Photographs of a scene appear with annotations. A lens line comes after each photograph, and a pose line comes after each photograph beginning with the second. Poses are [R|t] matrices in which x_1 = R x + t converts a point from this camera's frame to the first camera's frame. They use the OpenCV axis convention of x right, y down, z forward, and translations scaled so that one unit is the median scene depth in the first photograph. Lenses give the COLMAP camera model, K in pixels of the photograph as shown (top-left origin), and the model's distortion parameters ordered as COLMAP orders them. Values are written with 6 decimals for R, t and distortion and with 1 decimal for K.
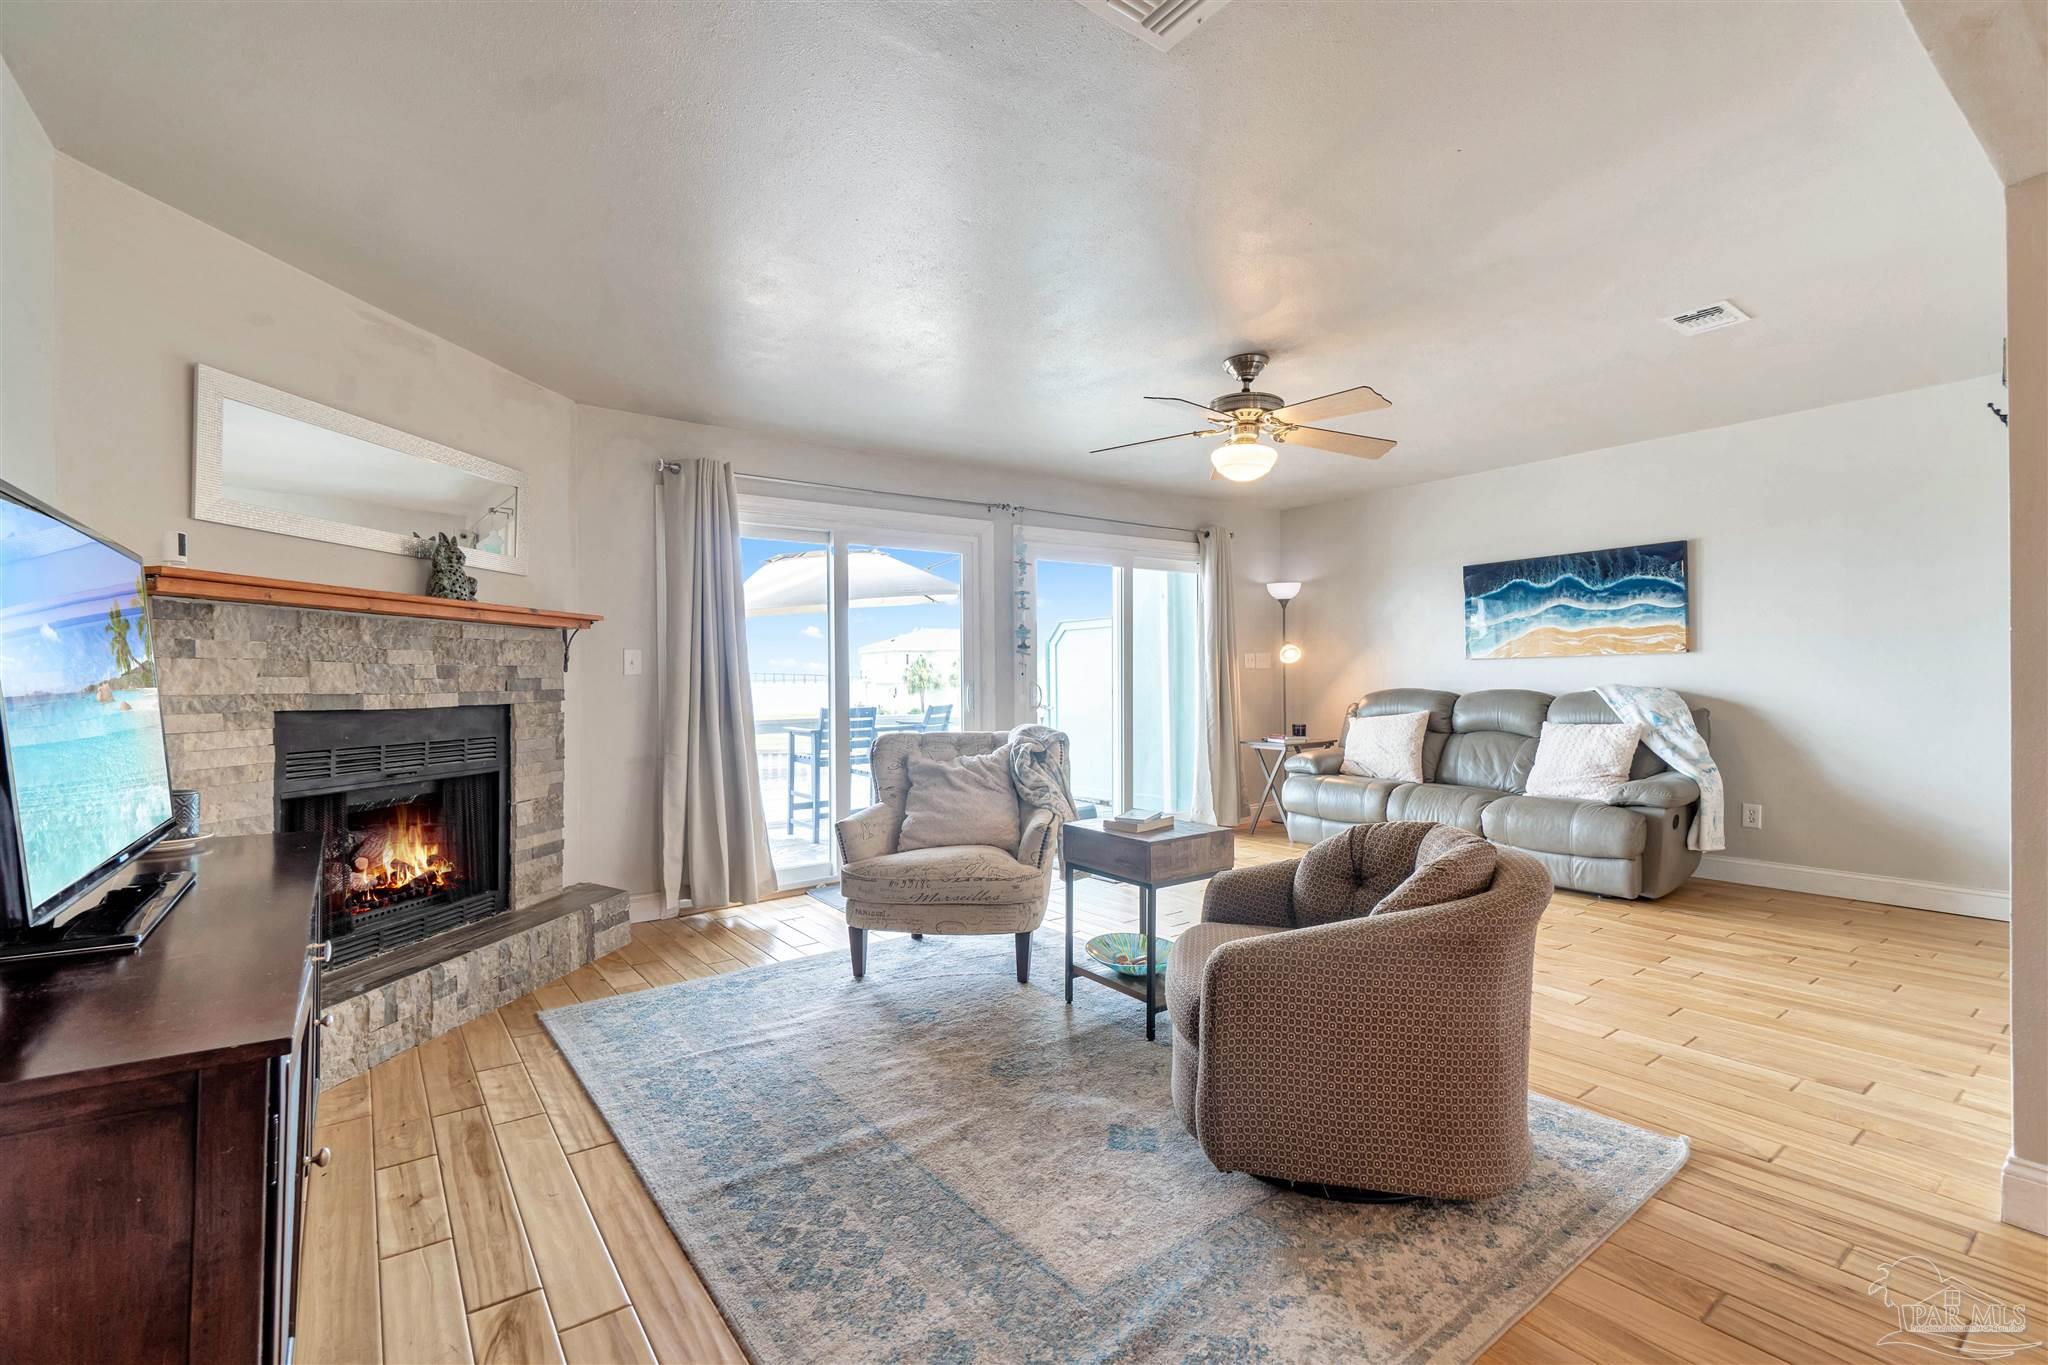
lens RADIAL K [[902.5, 0, 1017.1], [0, 902.5, 679.0], [0, 0, 1]] dist [-0.001096, -0.000235]
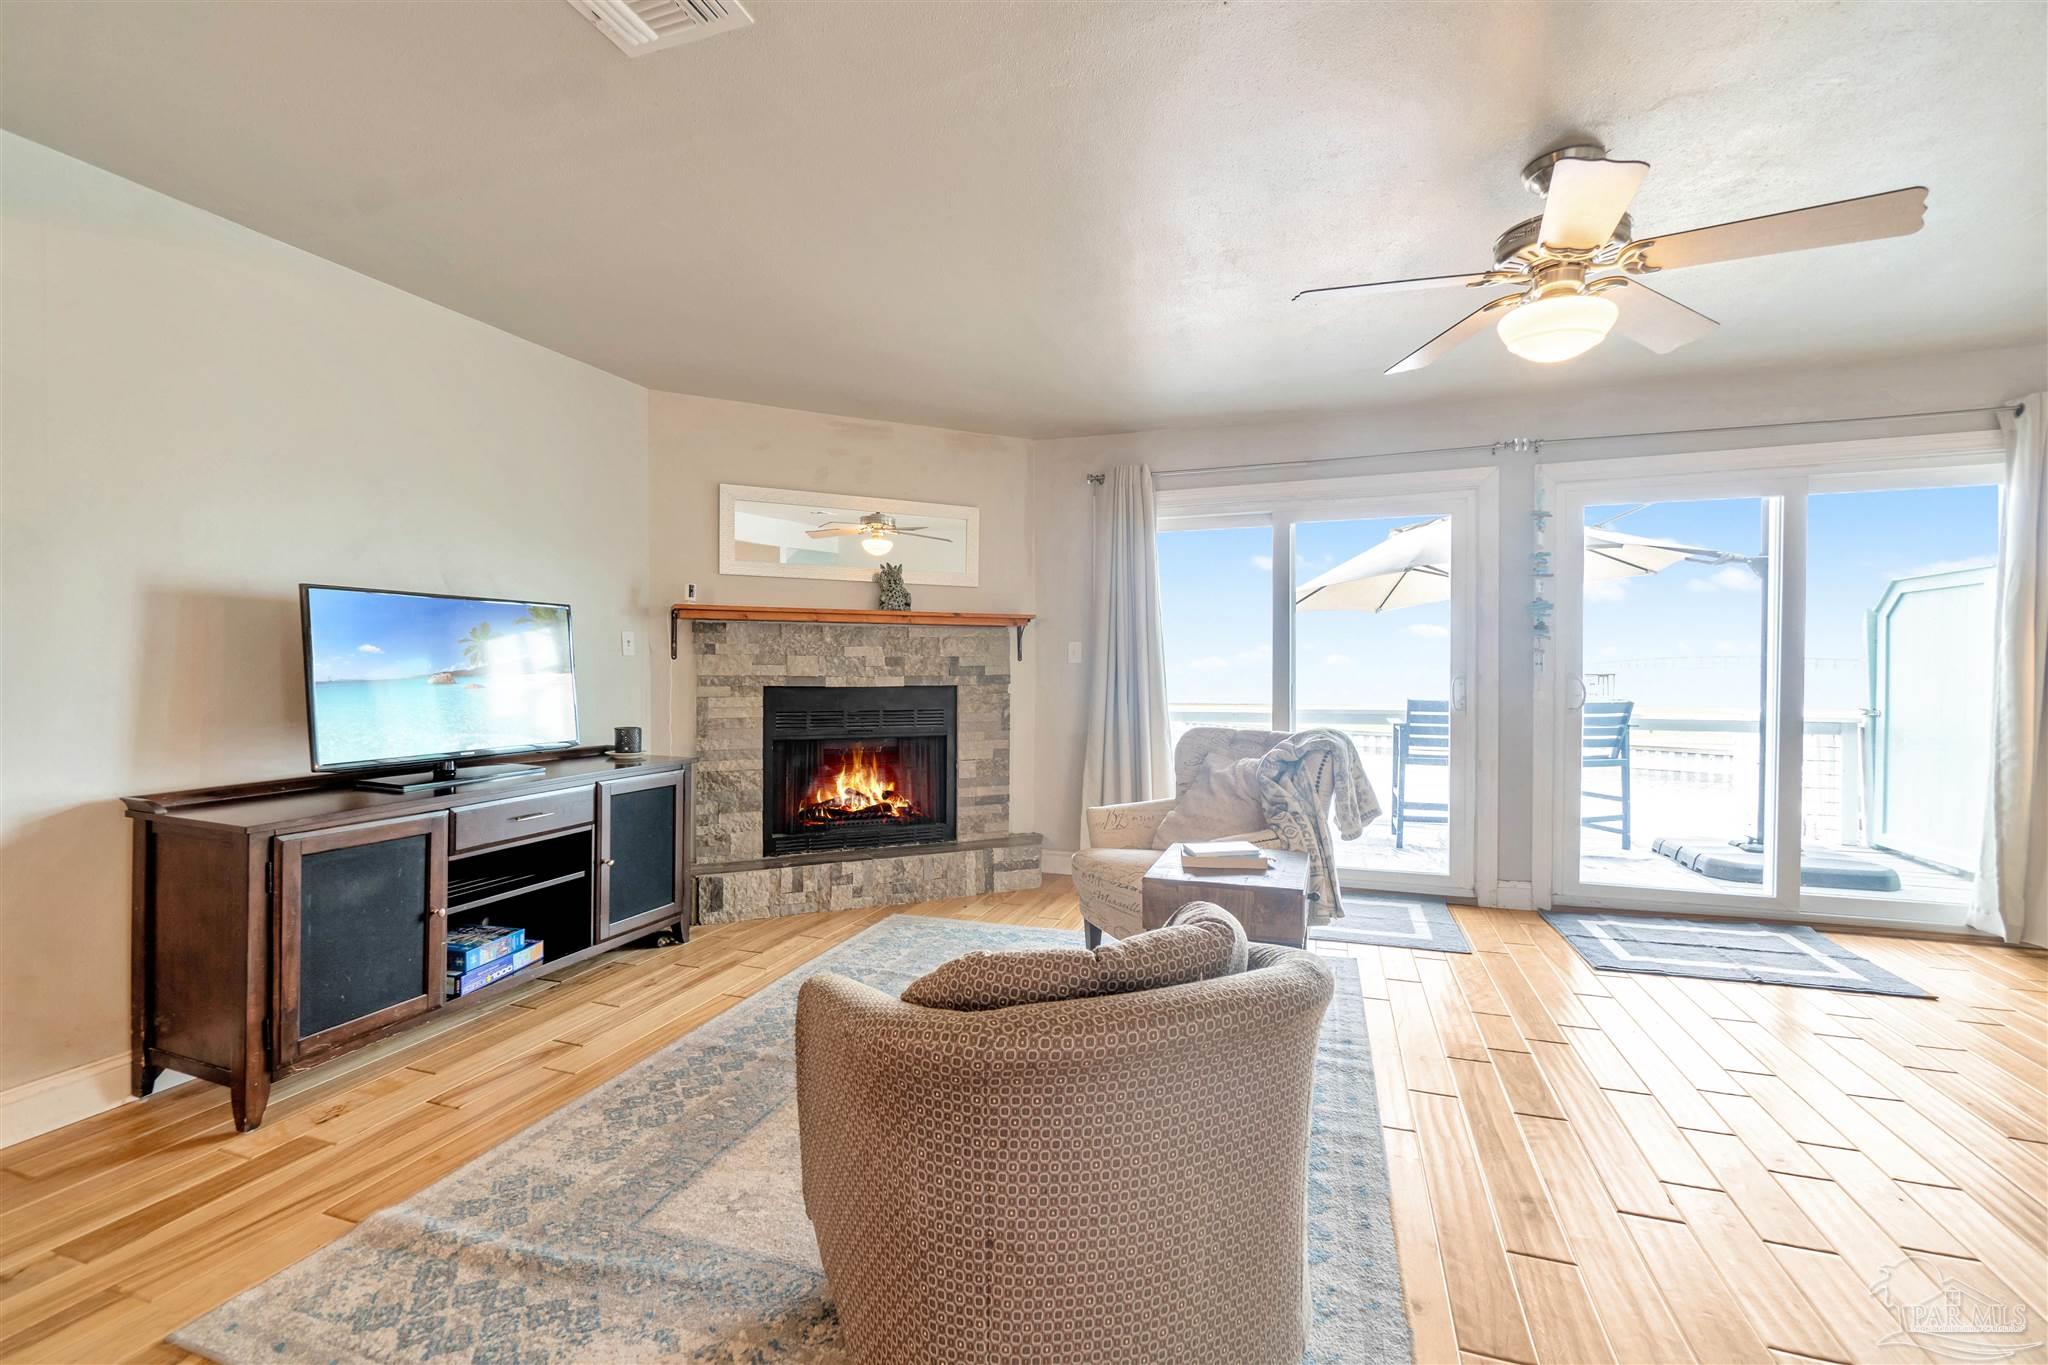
lens RADIAL K [[880.5, 0, 1019.3], [0, 880.5, 676.5], [0, 0, 1]] dist [-0.001595, 0.000677]
pose [[0.565821, 0.018180, -0.824328, 0.613057], [-0.004461, 0.999810, 0.018988, -0.011186], [0.824516, -0.007067, 0.565794, 0.385253]]
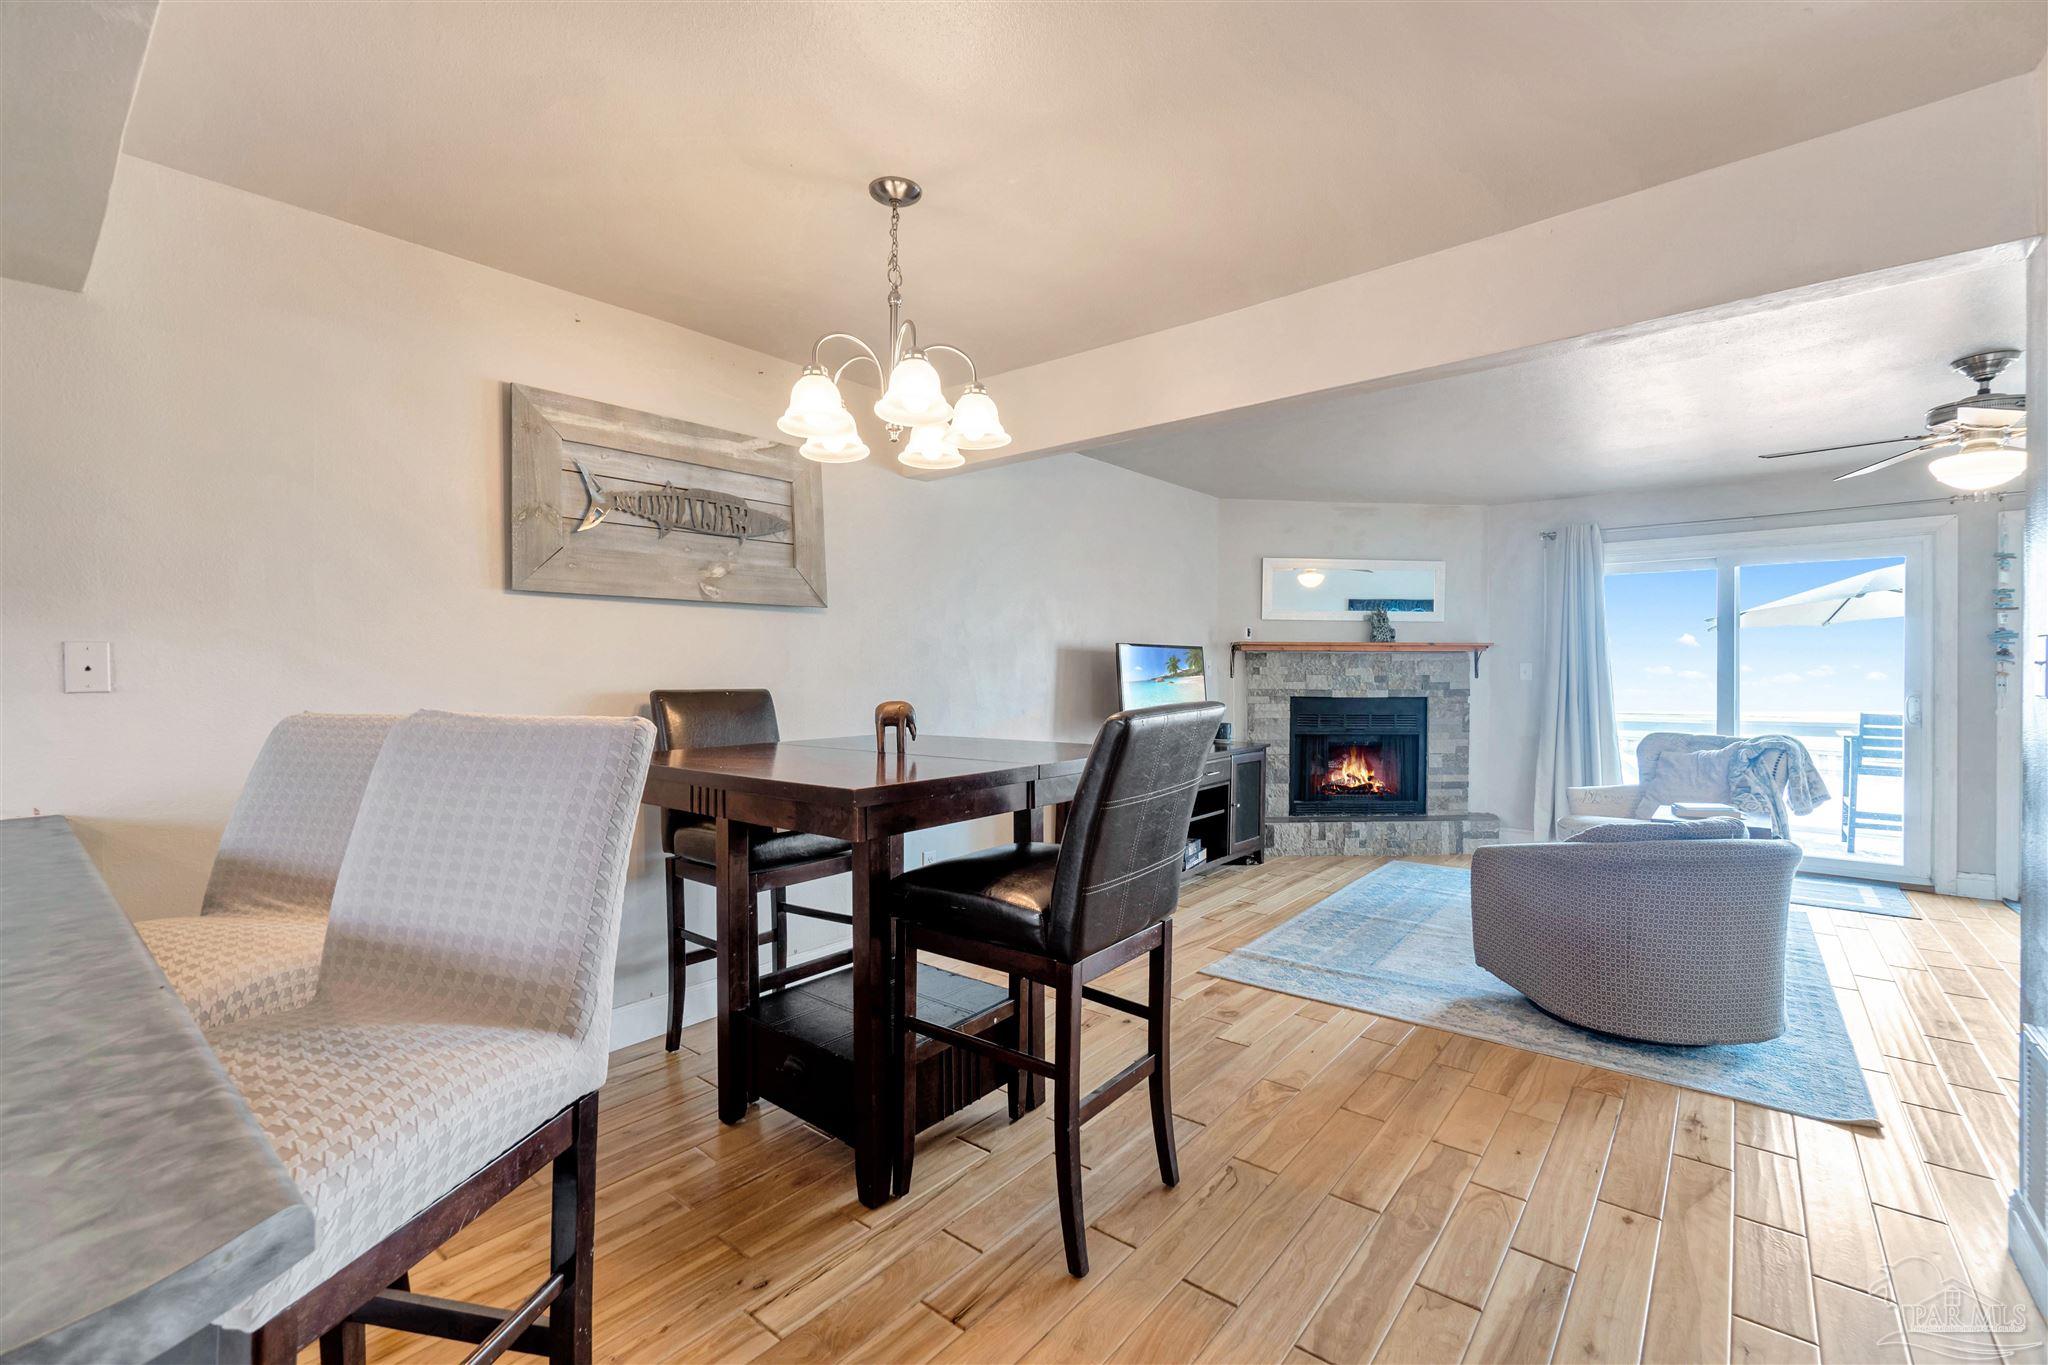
lens RADIAL K [[880.5, 0, 1019.3], [0, 880.5, 676.5], [0, 0, 1]] dist [-0.001595, 0.000677]
pose [[0.246012, 0.017415, -0.969110, 0.993589], [-0.001951, 0.999845, 0.017472, -0.044543], [0.969265, -0.002408, 0.246008, -0.204239]]
